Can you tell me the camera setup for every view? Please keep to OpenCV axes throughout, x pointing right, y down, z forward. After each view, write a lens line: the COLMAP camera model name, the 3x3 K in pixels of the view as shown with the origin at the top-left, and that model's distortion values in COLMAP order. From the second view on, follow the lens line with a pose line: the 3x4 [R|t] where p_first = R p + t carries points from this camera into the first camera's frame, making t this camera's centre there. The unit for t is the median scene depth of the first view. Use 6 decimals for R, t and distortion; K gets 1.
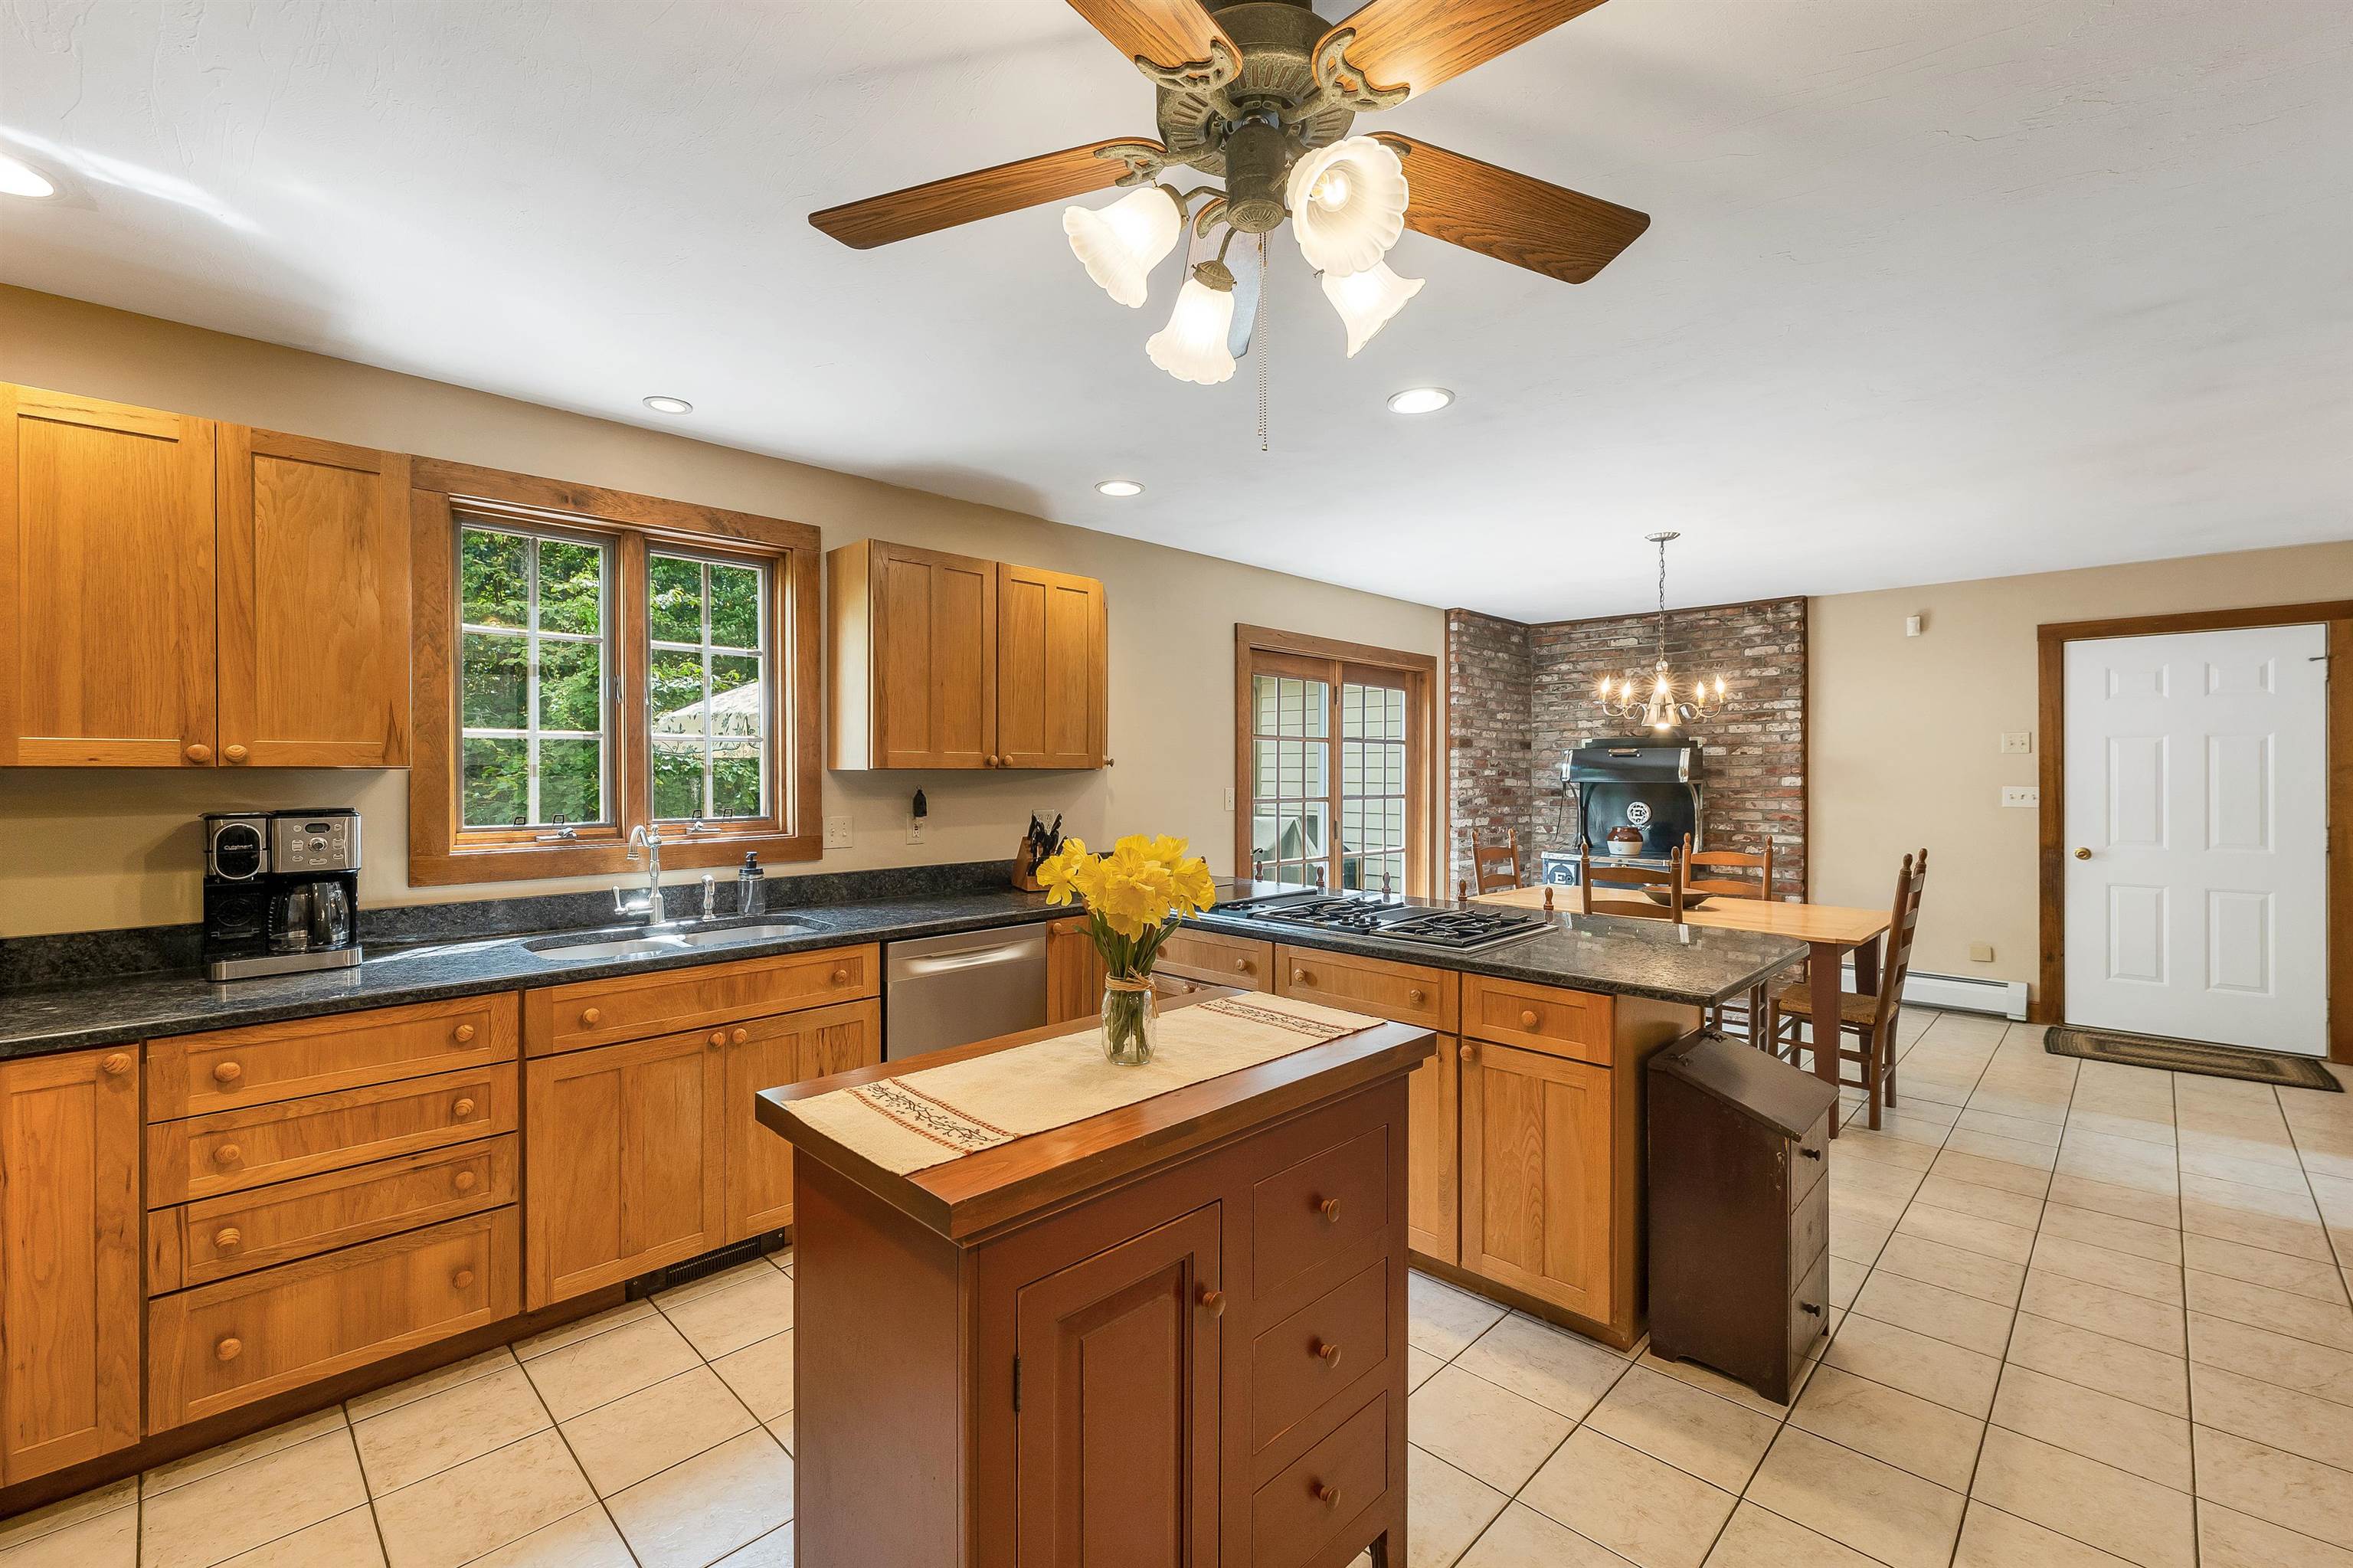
lens RADIAL K [[994.5, 0, 1177.1], [0, 994.5, 776.7], [0, 0, 1]] dist [0.002189, 0.000470]
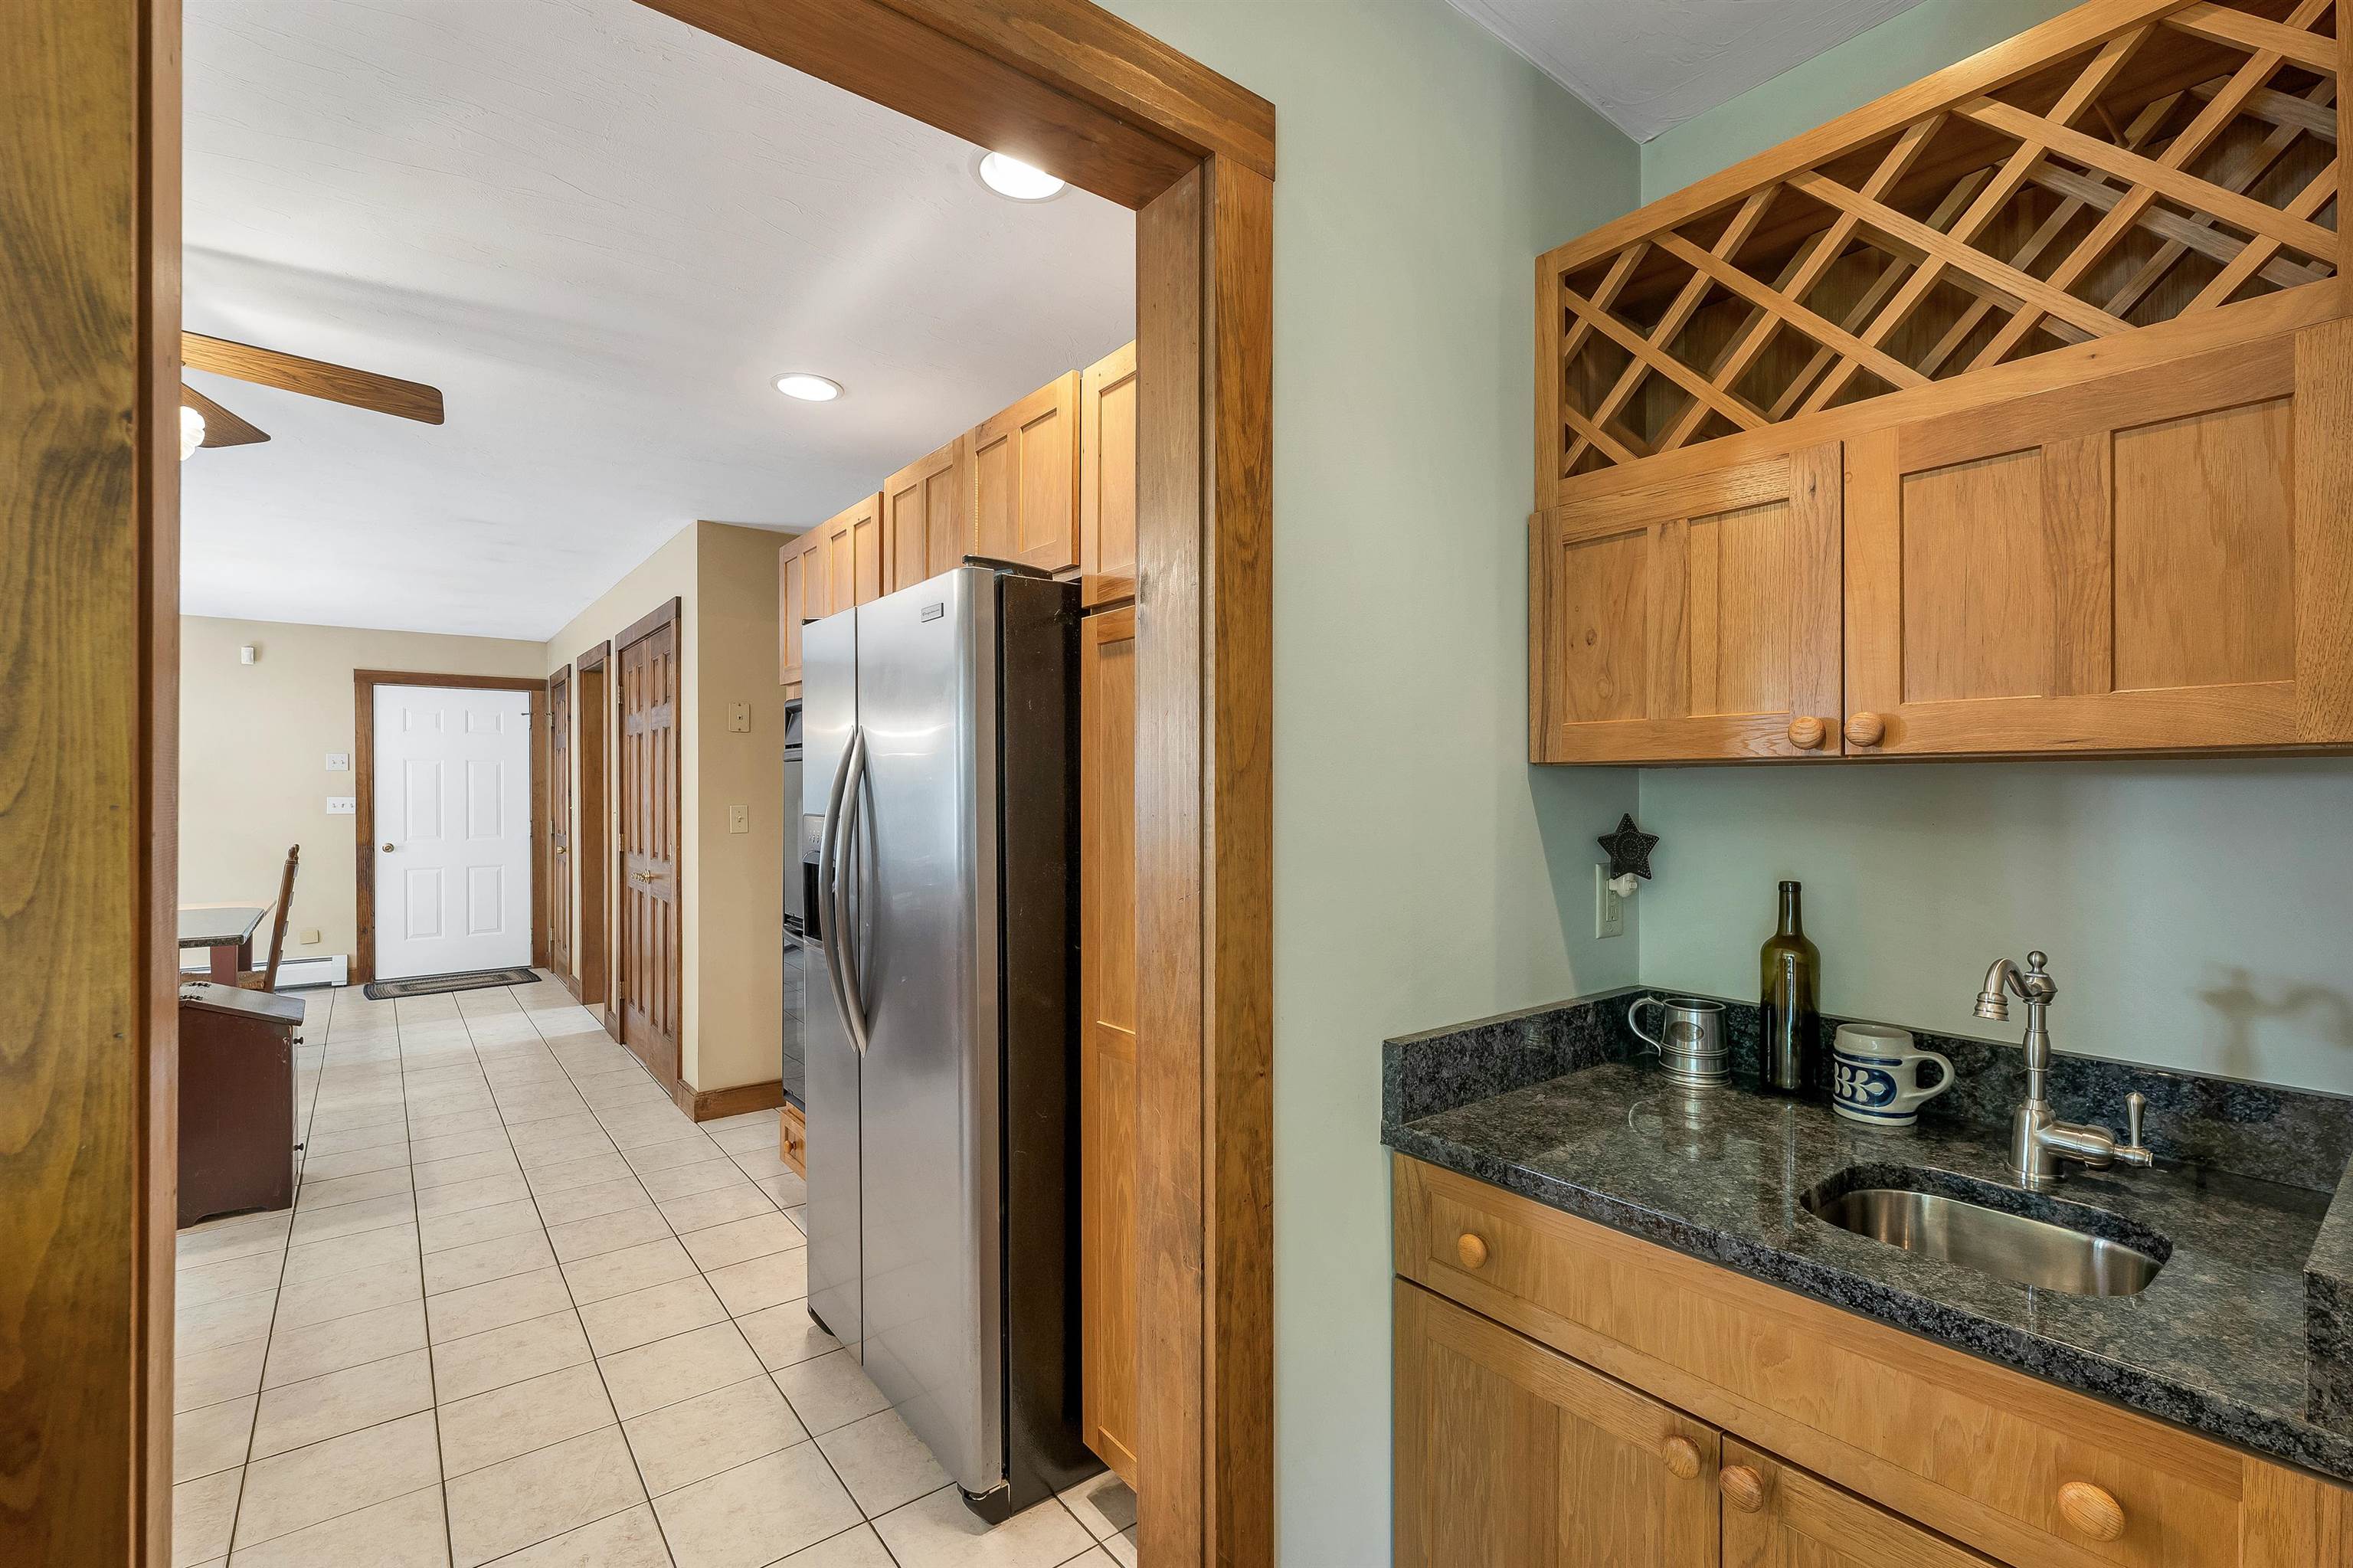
lens RADIAL K [[1033.4, 0, 1176.5], [0, 1033.4, 784.0], [0, 0, 1]] dist [0.000817, 0.000322]
pose [[0.131804, 0.005804, 0.991259, -0.295469], [0.008163, 0.999943, -0.006940, 0.011057], [-0.991242, 0.009006, 0.131749, -0.202473]]
